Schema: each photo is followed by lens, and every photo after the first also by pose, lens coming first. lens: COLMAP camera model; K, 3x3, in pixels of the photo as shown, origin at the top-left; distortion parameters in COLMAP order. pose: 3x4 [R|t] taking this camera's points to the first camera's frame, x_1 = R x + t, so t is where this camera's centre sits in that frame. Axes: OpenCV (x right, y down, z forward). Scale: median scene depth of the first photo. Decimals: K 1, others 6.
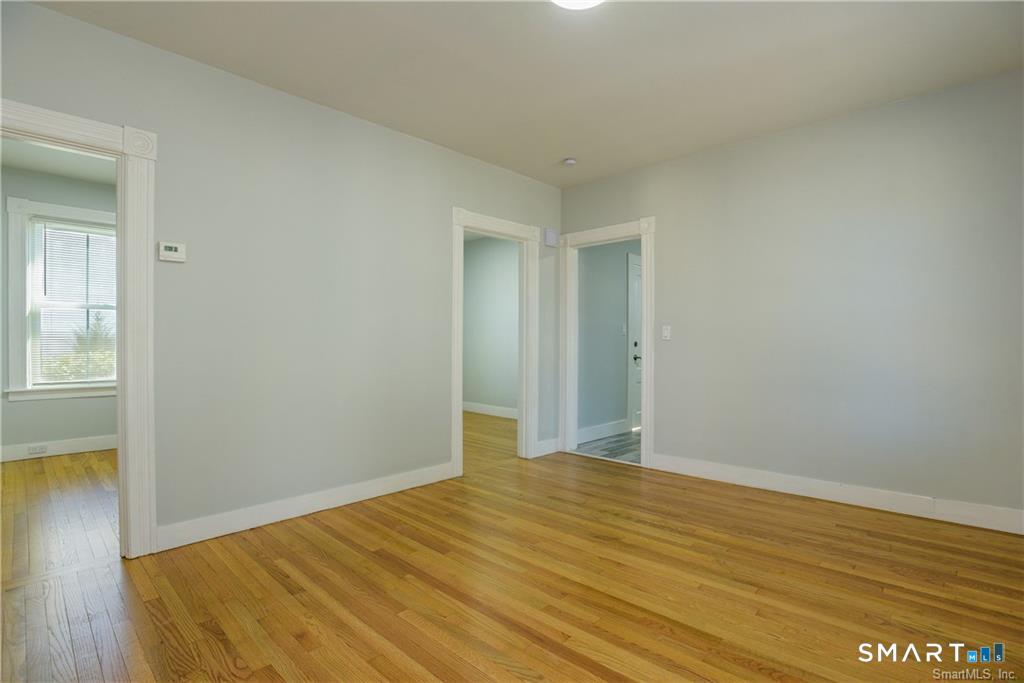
lens RADIAL K [[489.7, 0, 509.7], [0, 489.7, 345.9], [0, 0, 1]] dist [-0.065459, 0.021931]
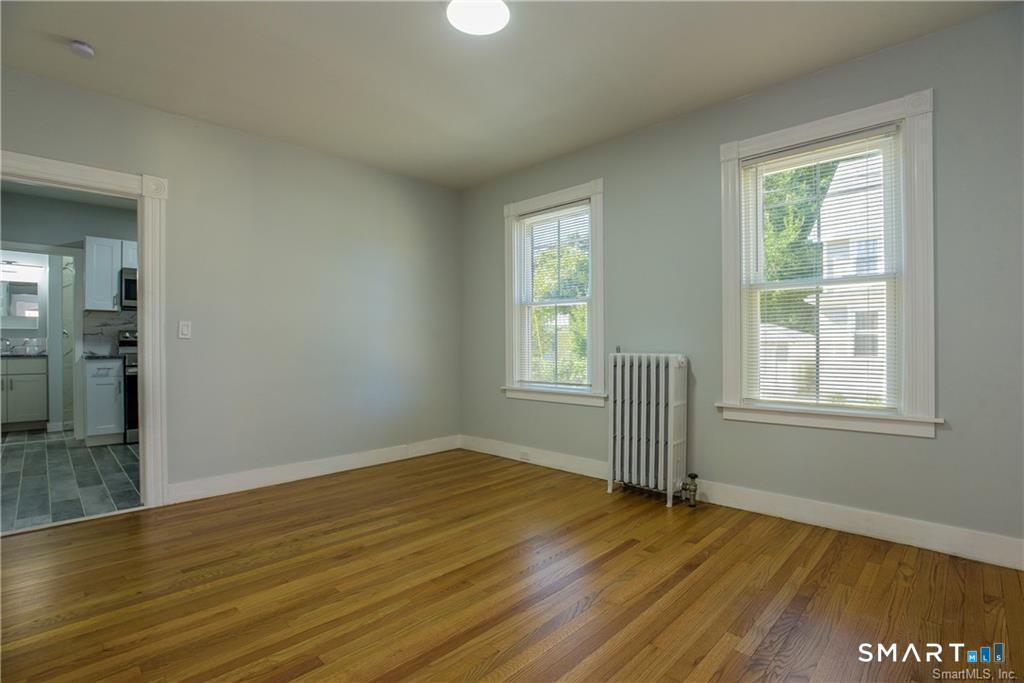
lens RADIAL K [[489.7, 0, 519.4], [0, 489.7, 345.2], [0, 0, 1]] dist [-0.065459, 0.021931]
pose [[-0.000994, -0.000859, 0.999999, -0.651564], [0.008388, 0.999964, 0.000867, 0.003955], [-0.999964, 0.008389, -0.000987, 0.620374]]
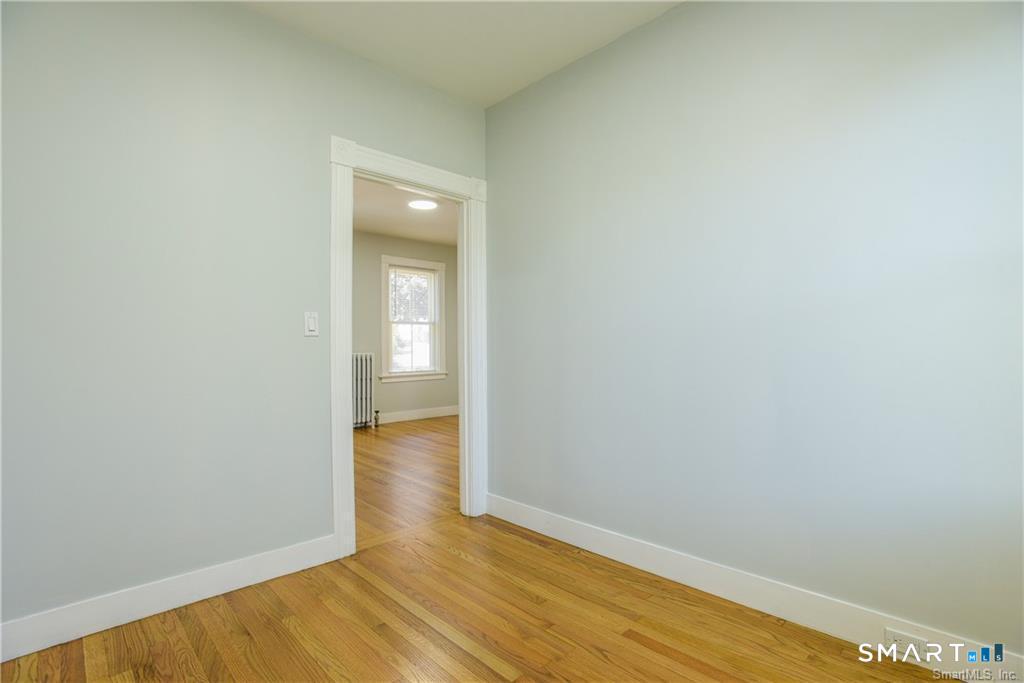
lens RADIAL K [[489.7, 0, 513.3], [0, 489.7, 338.8], [0, 0, 1]] dist [-0.065459, 0.021931]
pose [[-0.999387, 0.005092, 0.034623, -0.285403], [0.005129, 0.999986, 0.000966, -0.035845], [-0.034618, 0.001143, -0.999400, 2.429421]]
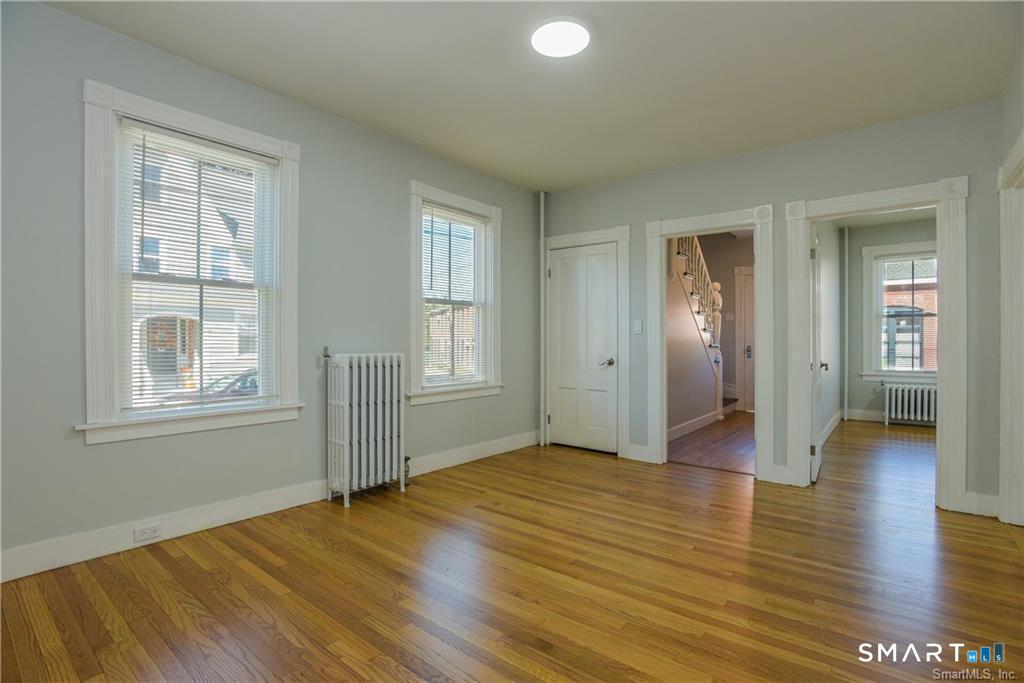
lens RADIAL K [[489.7, 0, 513.3], [0, 489.7, 344.9], [0, 0, 1]] dist [-0.065459, 0.021931]
pose [[-0.996600, -0.000560, -0.082390, 0.243573], [-0.001501, 0.999934, 0.011367, -0.006501], [0.082378, 0.011452, -0.996535, 1.487010]]
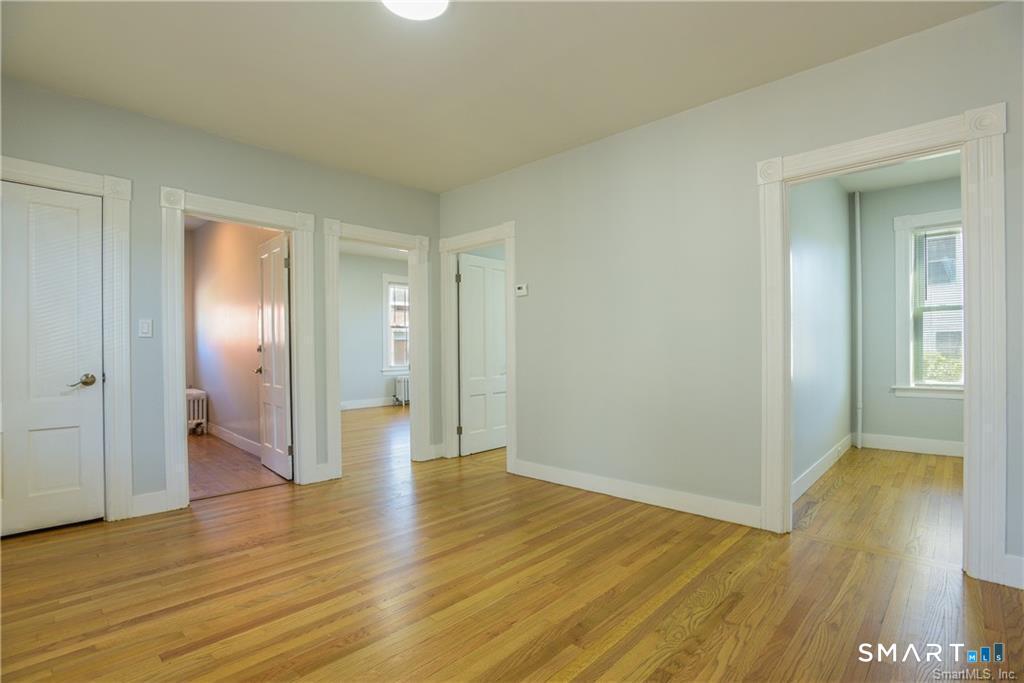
lens RADIAL K [[489.7, 0, 516.0], [0, 489.7, 343.8], [0, 0, 1]] dist [-0.065459, 0.021931]
pose [[0.010088, -0.006722, -0.999927, 0.793052], [-0.001739, 0.999976, -0.006740, -0.003701], [0.999948, 0.001807, 0.010076, 0.820160]]
